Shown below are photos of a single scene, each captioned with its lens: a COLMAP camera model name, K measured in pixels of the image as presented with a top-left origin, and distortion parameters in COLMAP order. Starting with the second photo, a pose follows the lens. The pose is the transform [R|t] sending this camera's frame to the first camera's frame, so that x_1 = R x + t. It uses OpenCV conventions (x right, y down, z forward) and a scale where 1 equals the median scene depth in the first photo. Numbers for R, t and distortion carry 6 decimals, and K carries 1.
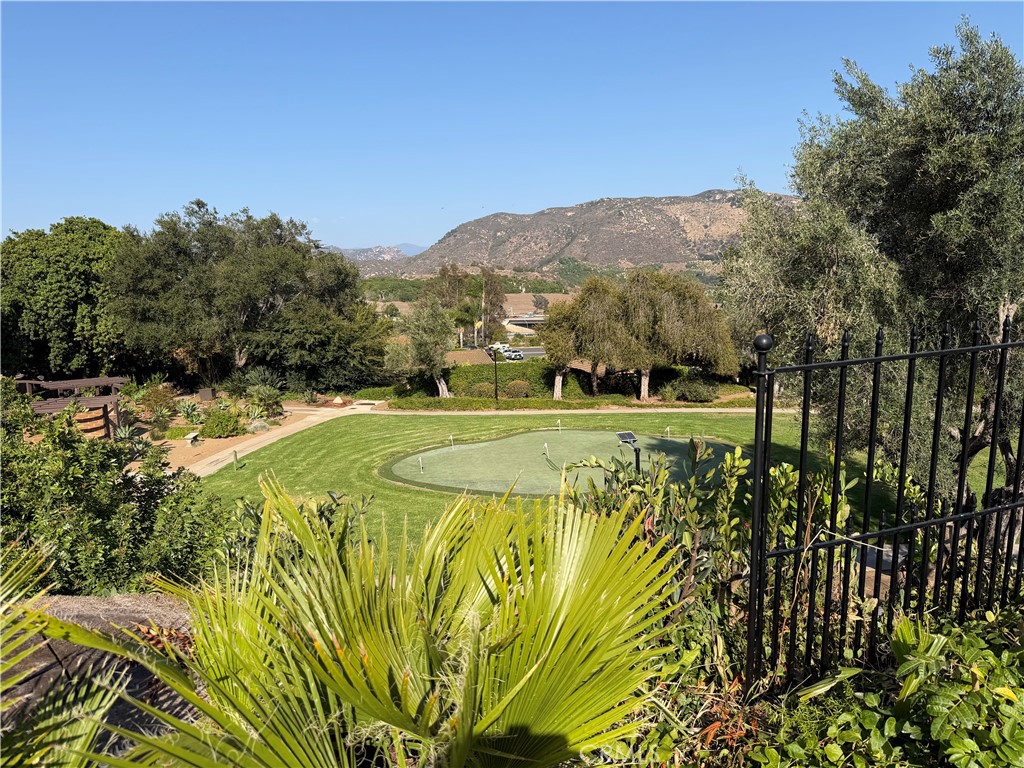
lens RADIAL K [[716.3, 0, 511.9], [0, 716.3, 385.7], [0, 0, 1]] dist [0.080891, -0.087342]
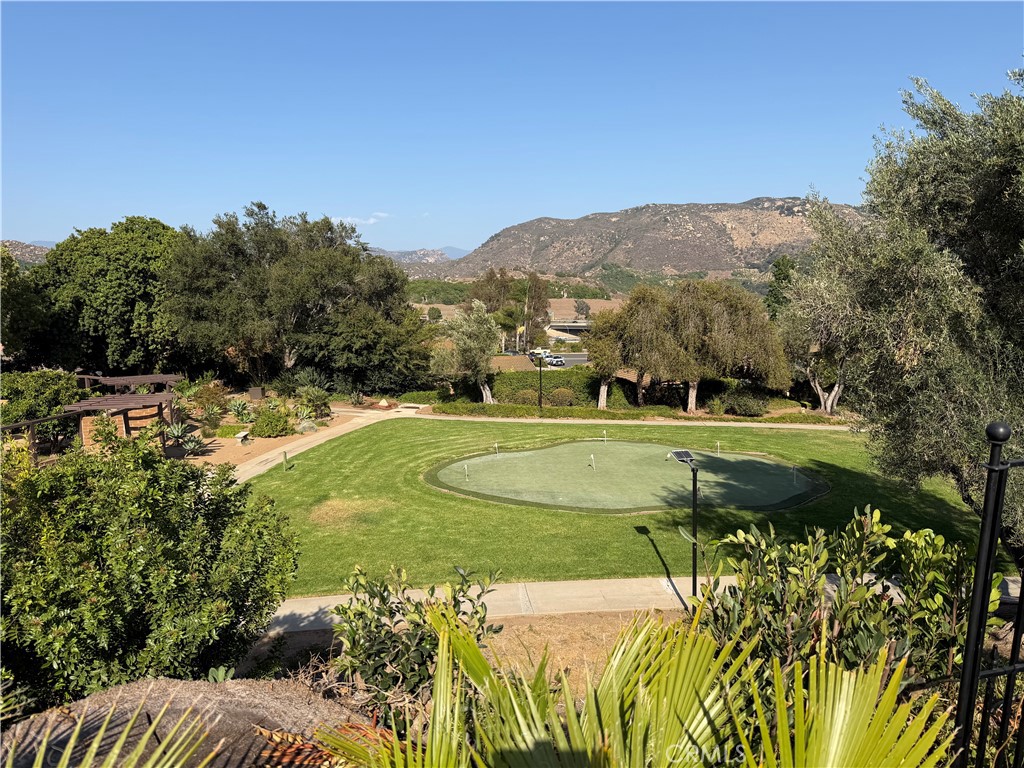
lens RADIAL K [[716.3, 0, 512.9], [0, 716.3, 387.0], [0, 0, 1]] dist [0.080891, -0.087342]
pose [[0.998201, 0.028895, -0.052531, -0.008332], [-0.029096, 0.999572, -0.003054, -0.004359], [0.052420, 0.004577, 0.998615, 0.005481]]
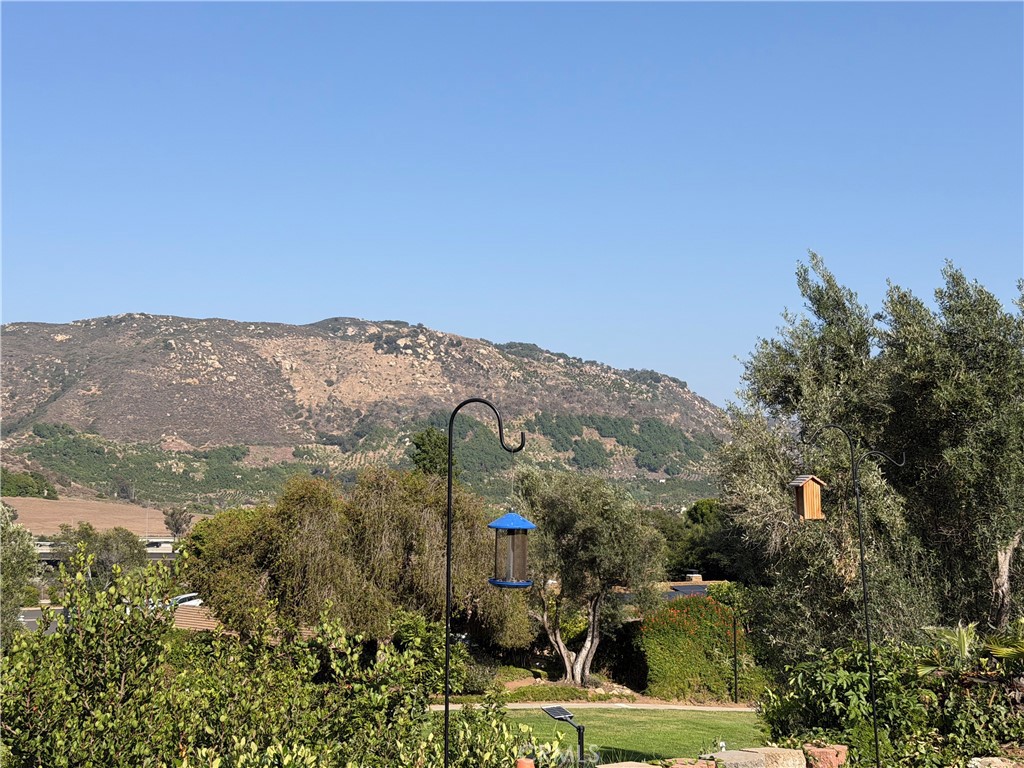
lens RADIAL K [[1433.0, 0, 516.1], [0, 1433.0, 393.8], [0, 0, 1]] dist [0.077276, 0.000000]
pose [[0.922183, 0.062675, 0.381641, -0.170927], [0.015848, 0.979829, -0.199207, 0.016727], [-0.386428, 0.189753, 0.902589, -0.131657]]
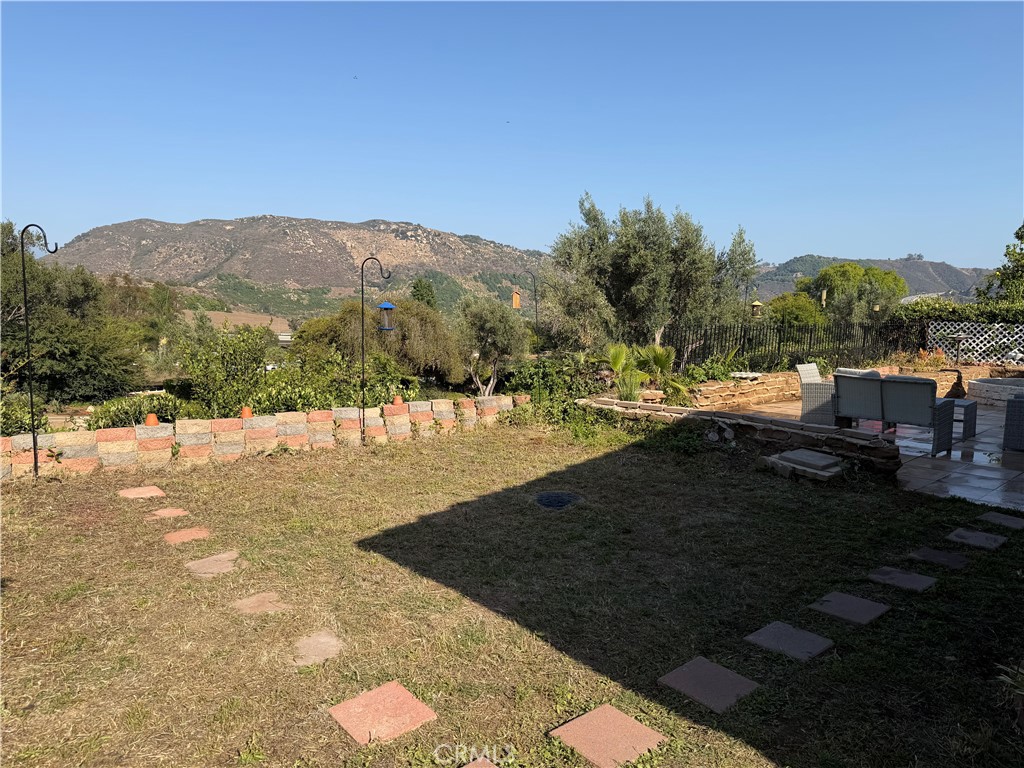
lens RADIAL K [[716.3, 0, 513.3], [0, 716.3, 400.8], [0, 0, 1]] dist [0.080891, -0.087342]
pose [[0.896853, -0.011645, 0.442176, -0.169321], [0.017273, 0.999813, -0.008703, 0.028686], [-0.441992, 0.015443, 0.896886, -0.184977]]
